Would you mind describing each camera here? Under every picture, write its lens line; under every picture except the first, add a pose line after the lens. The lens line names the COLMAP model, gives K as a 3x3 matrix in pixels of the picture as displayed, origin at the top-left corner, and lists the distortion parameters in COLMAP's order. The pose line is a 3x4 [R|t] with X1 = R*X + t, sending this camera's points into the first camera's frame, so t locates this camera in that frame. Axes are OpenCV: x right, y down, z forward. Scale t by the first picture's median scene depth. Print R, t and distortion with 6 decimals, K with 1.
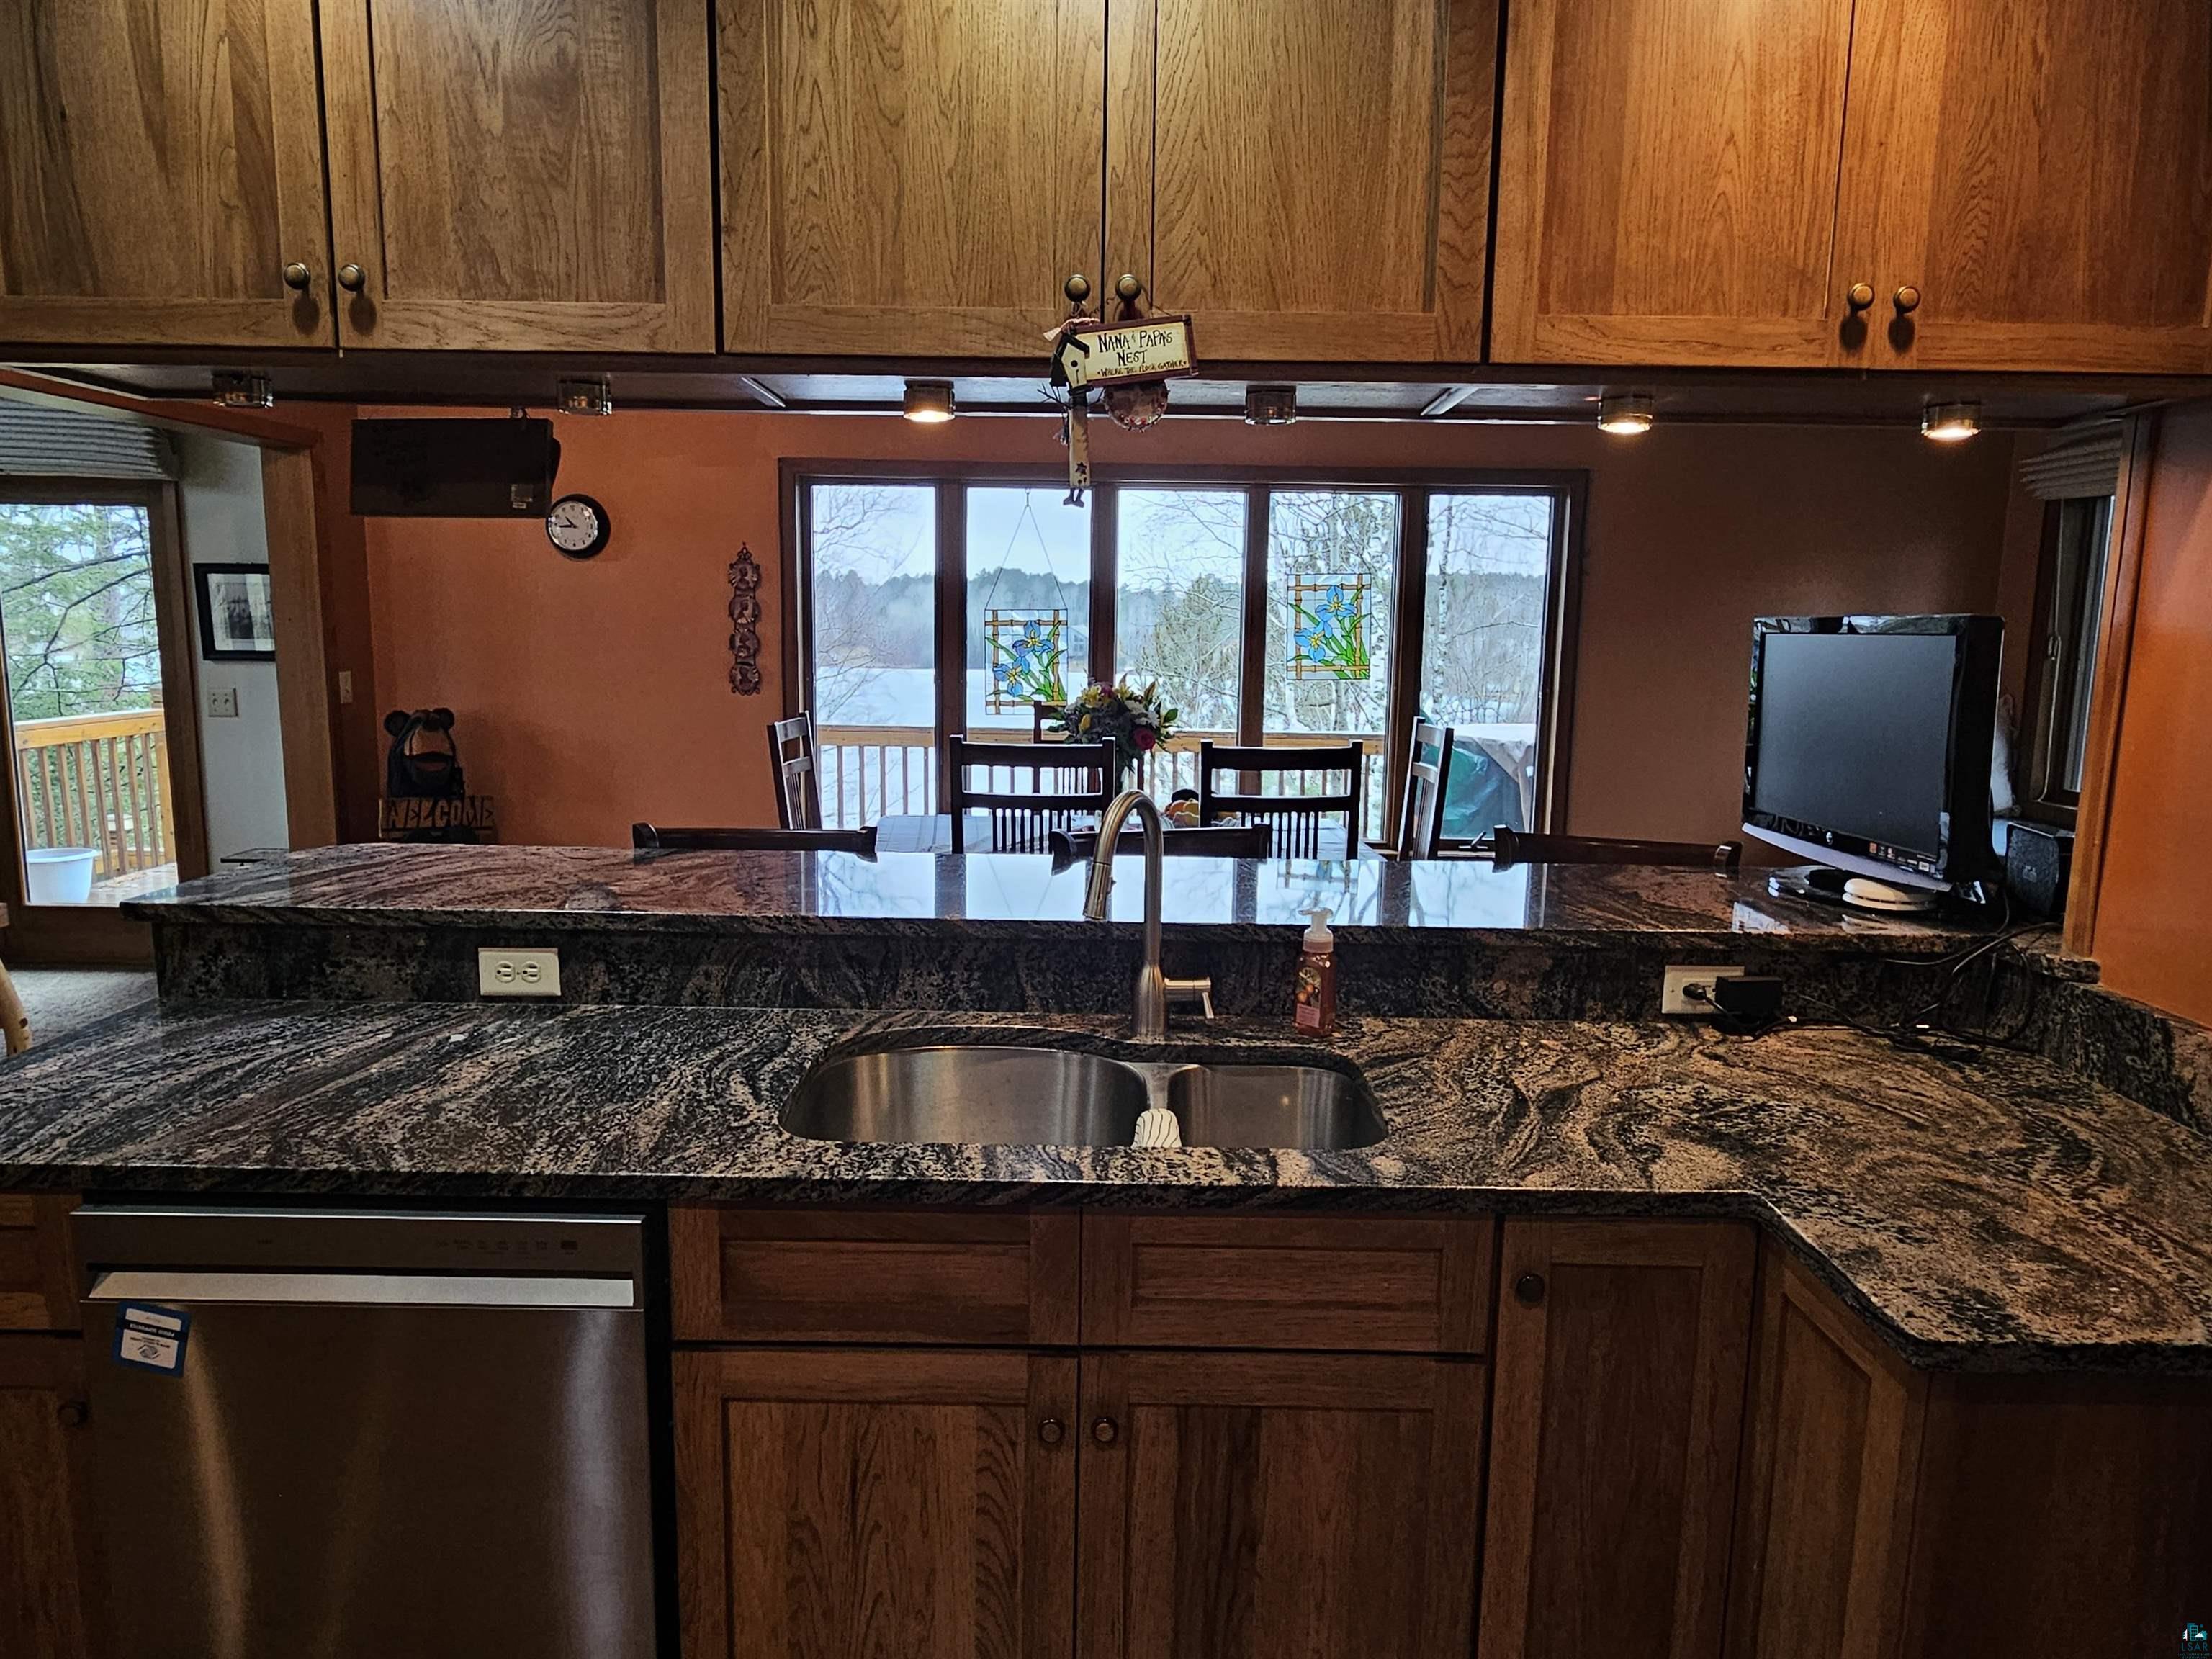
lens RADIAL K [[1382.8, 0, 1110.4], [0, 1382.8, 827.0], [0, 0, 1]] dist [0.002789, -0.001611]
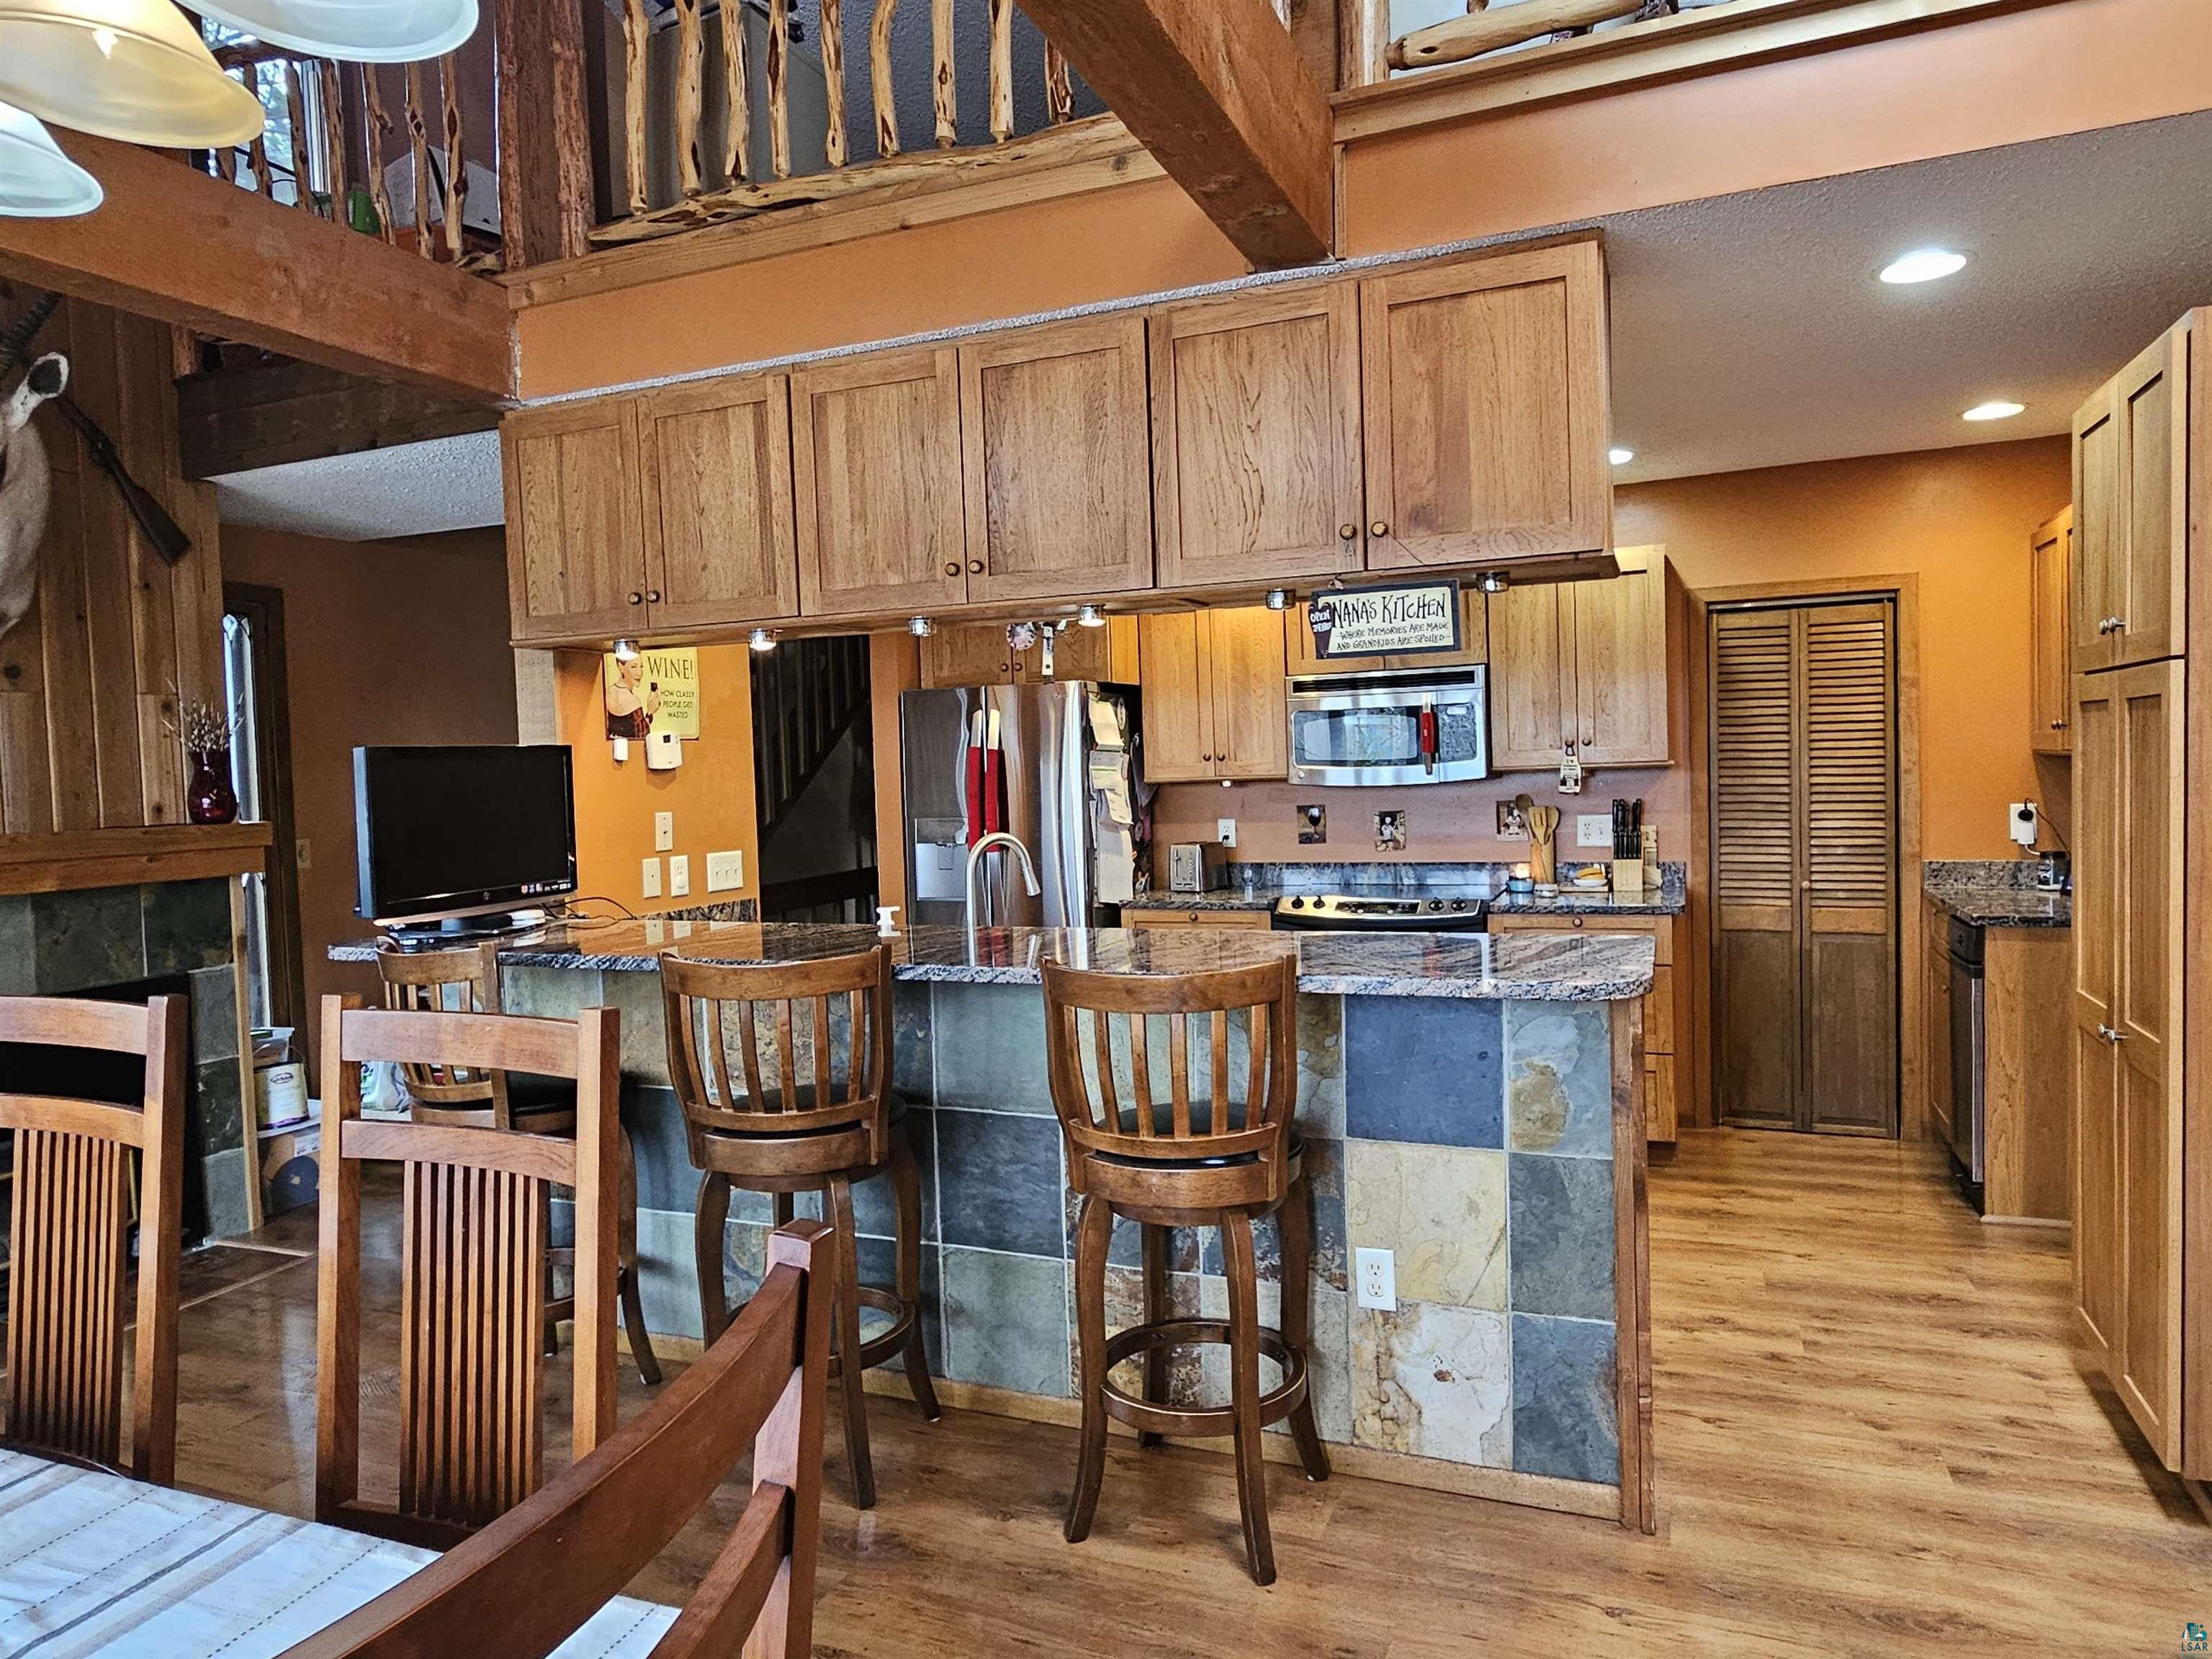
lens RADIAL K [[1382.8, 0, 1110.4], [0, 1382.8, 827.0], [0, 0, 1]] dist [0.002789, -0.001611]
pose [[-0.925389, -0.004018, 0.378996, -0.333861], [0.073595, 0.979008, 0.190073, -0.151604], [-0.371804, 0.203784, -0.905668, 1.071454]]
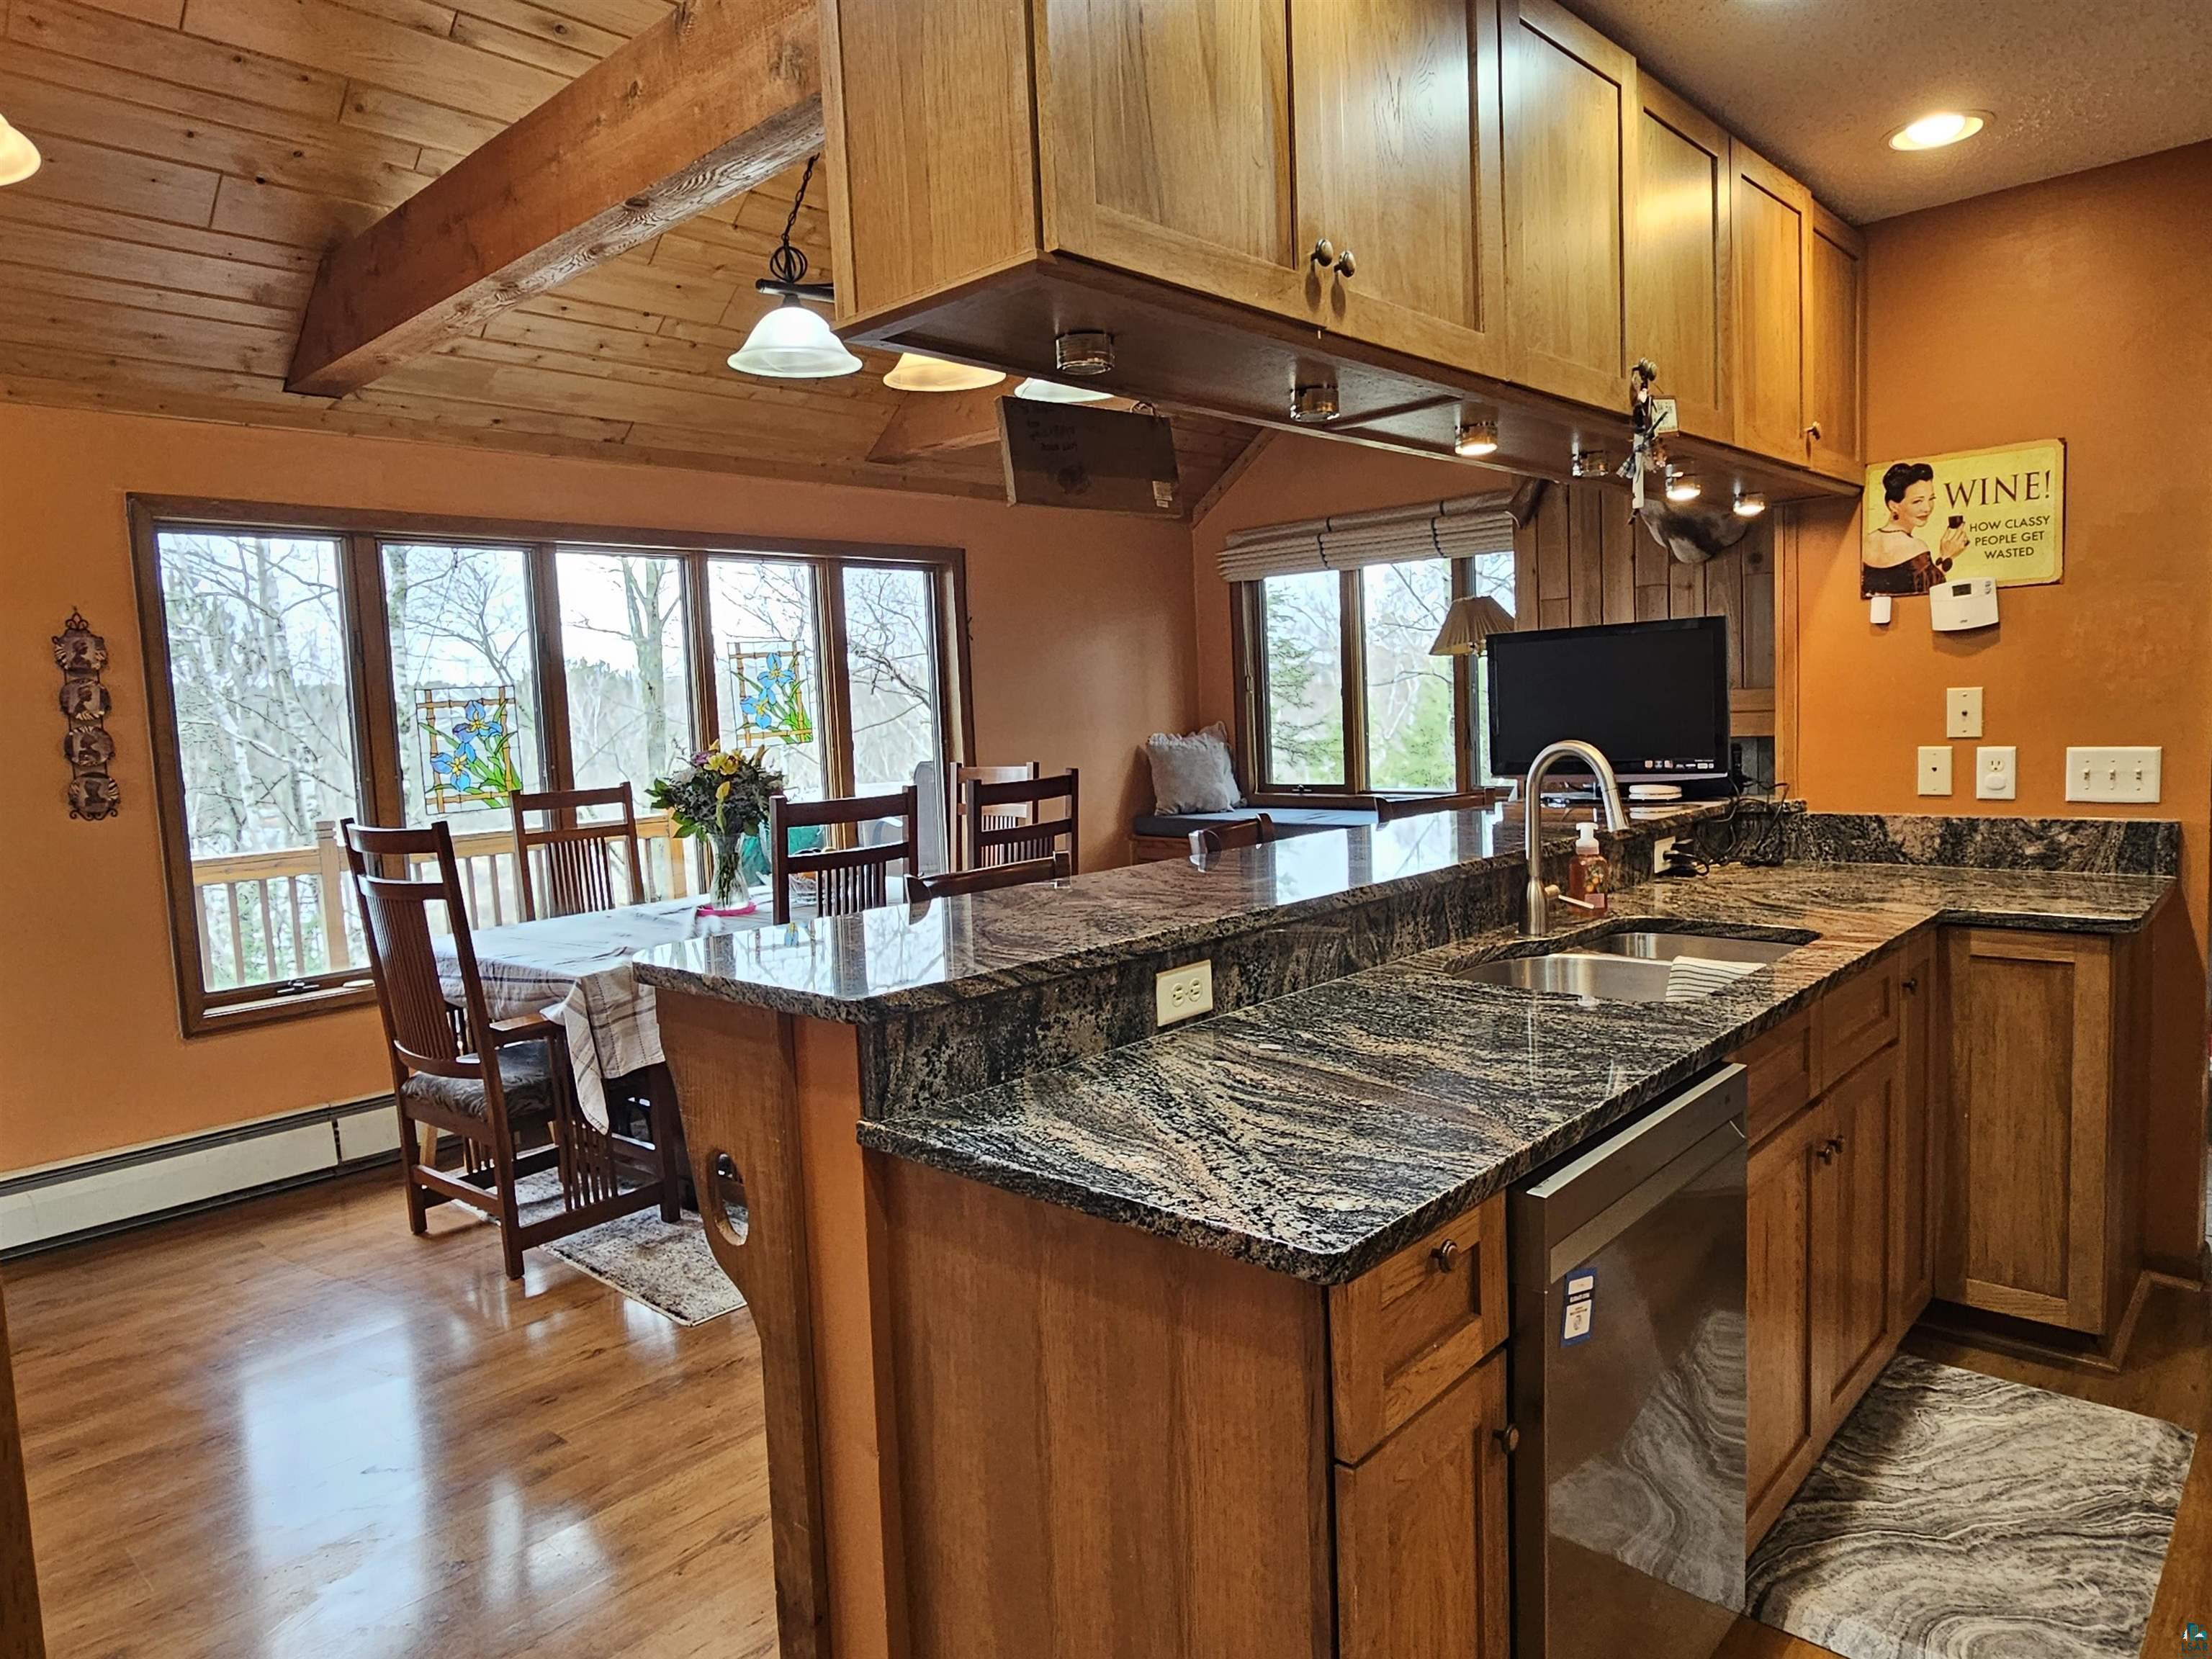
lens RADIAL K [[1382.8, 0, 1110.4], [0, 1382.8, 827.0], [0, 0, 1]] dist [0.002789, -0.001611]
pose [[0.674848, -0.110622, 0.729619, -0.523622], [0.164800, 0.986323, -0.002887, -0.005500], [-0.719320, 0.122190, 0.683848, 0.174037]]
